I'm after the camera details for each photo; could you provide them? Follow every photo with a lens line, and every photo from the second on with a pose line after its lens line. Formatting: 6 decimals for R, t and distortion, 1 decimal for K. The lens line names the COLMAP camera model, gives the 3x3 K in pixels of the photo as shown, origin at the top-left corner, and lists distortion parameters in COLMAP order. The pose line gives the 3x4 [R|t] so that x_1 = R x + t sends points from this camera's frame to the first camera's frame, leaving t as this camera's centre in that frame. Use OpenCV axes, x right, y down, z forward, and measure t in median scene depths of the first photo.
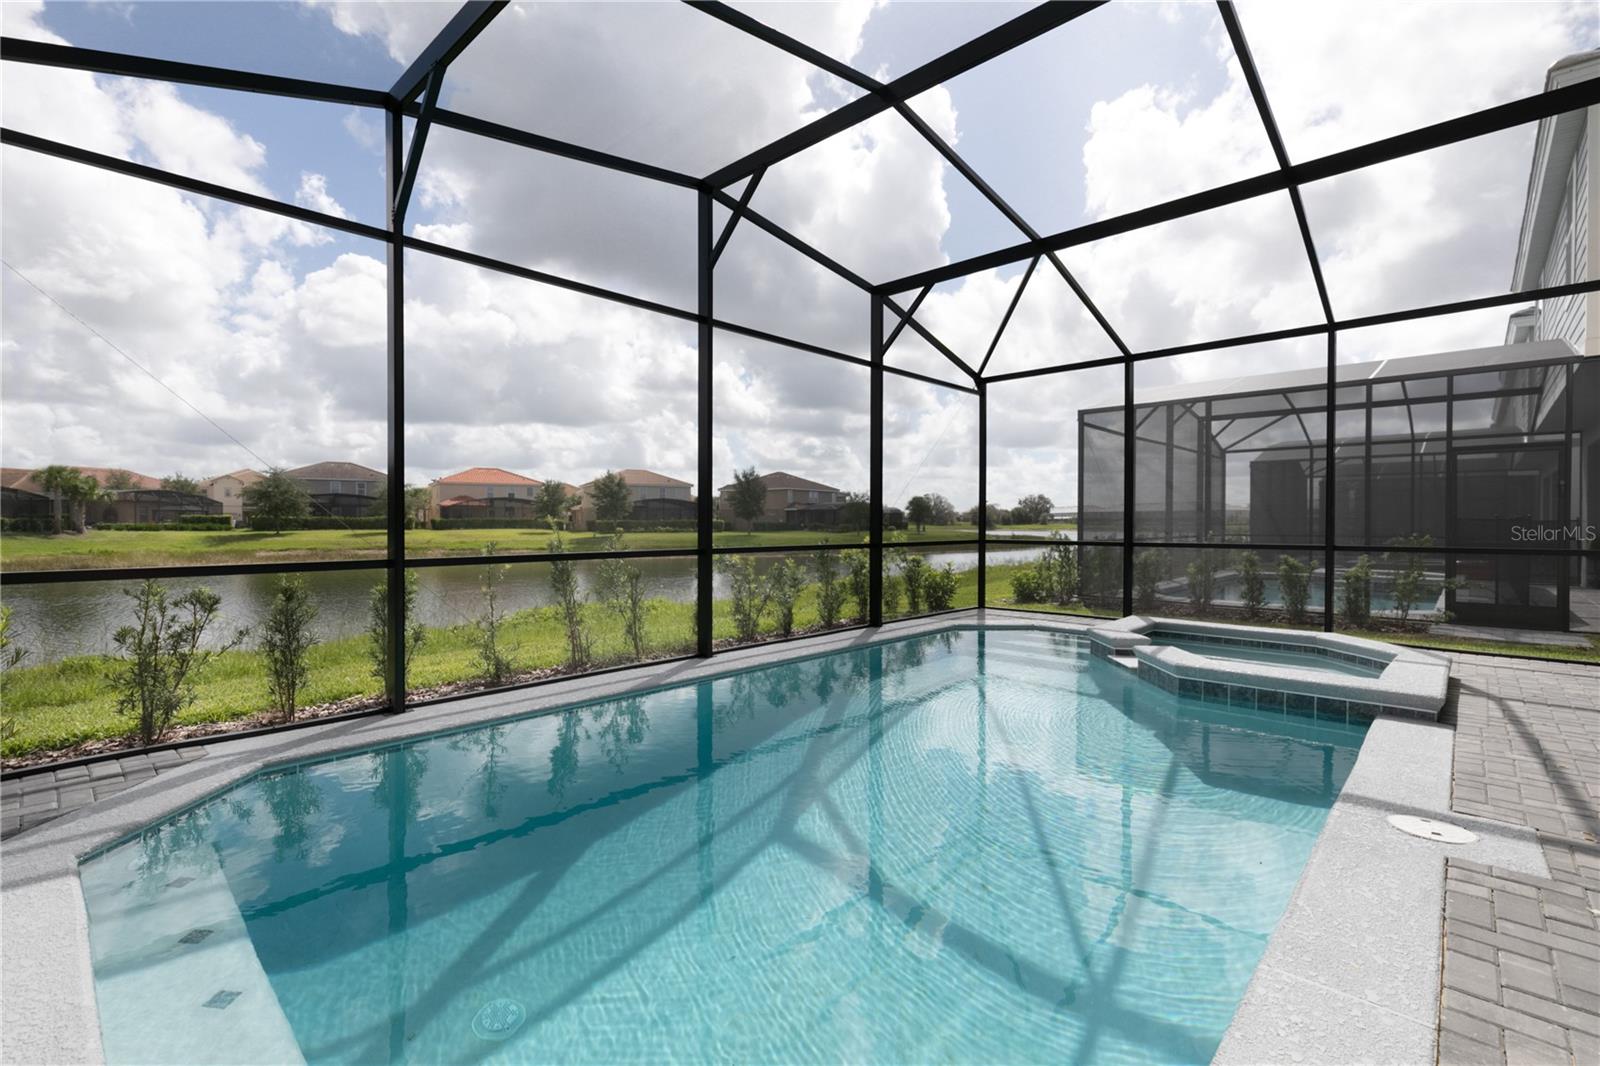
lens RADIAL K [[733.4, 0, 789.9], [0, 733.4, 526.7], [0, 0, 1]] dist [0.003375, -0.000299]
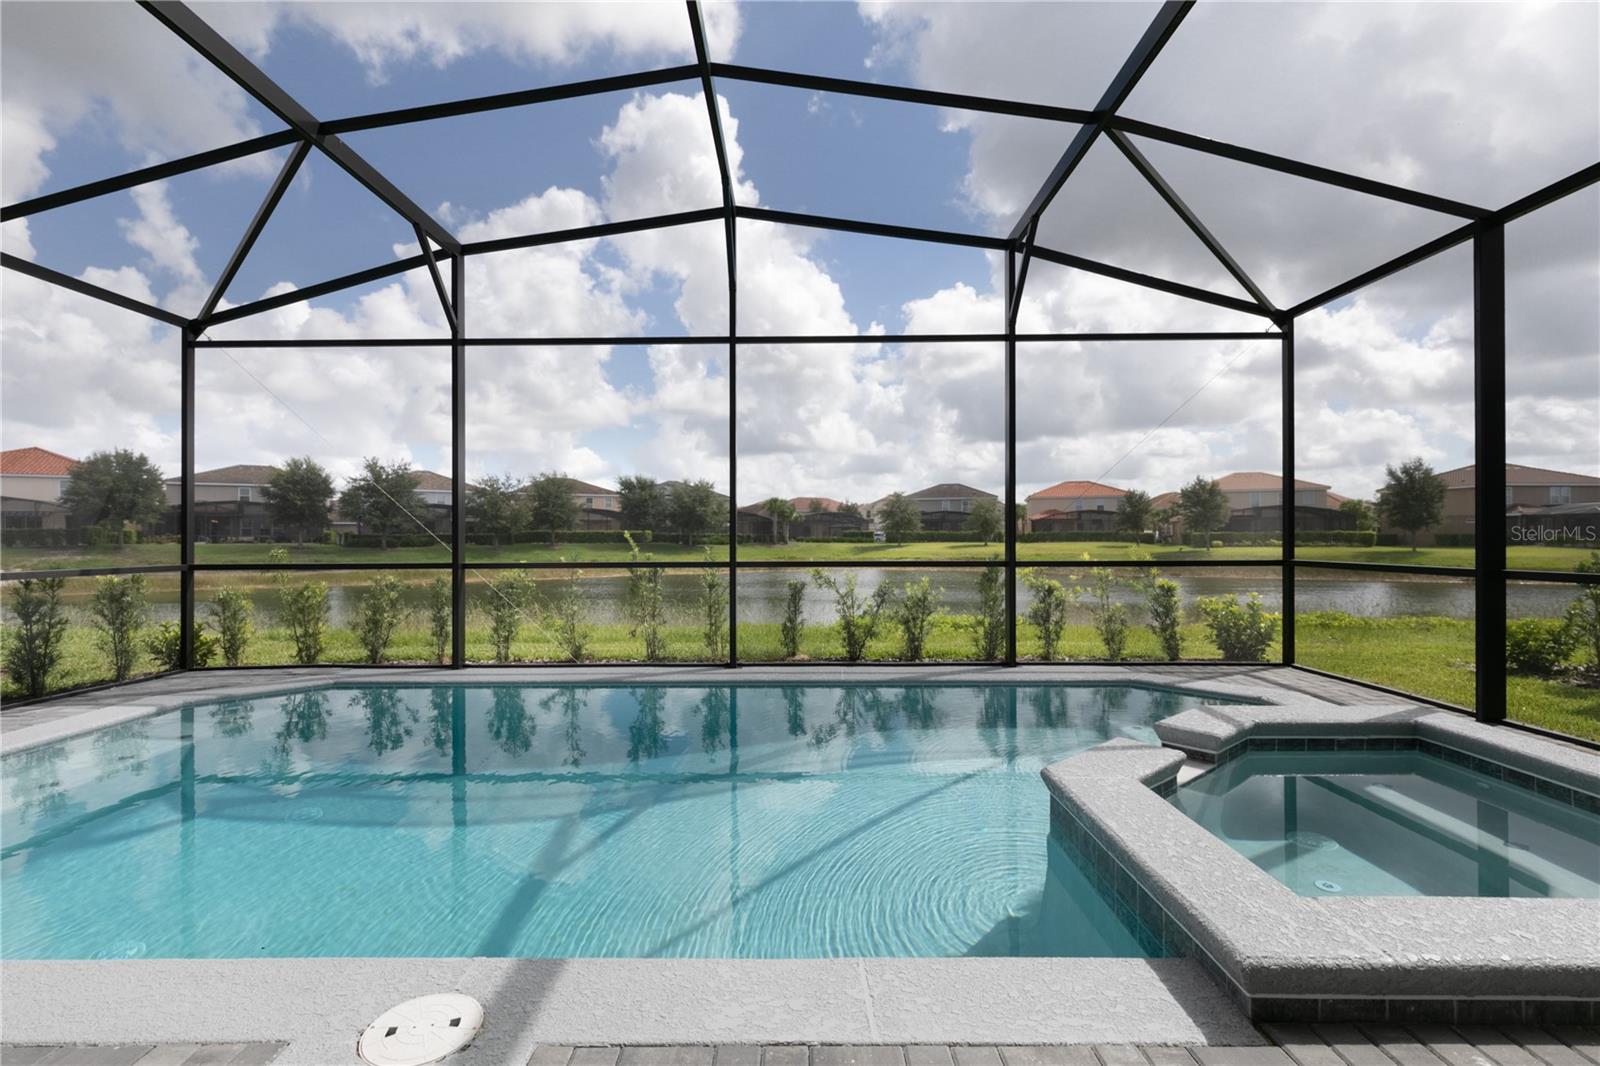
lens RADIAL K [[733.4, 0, 787.3], [0, 733.4, 529.8], [0, 0, 1]] dist [0.003375, -0.000299]
pose [[0.661502, -0.009375, -0.749885, 0.089492], [-0.000448, 0.999917, -0.012897, -0.000306], [0.749943, 0.008867, 0.661443, 0.047554]]
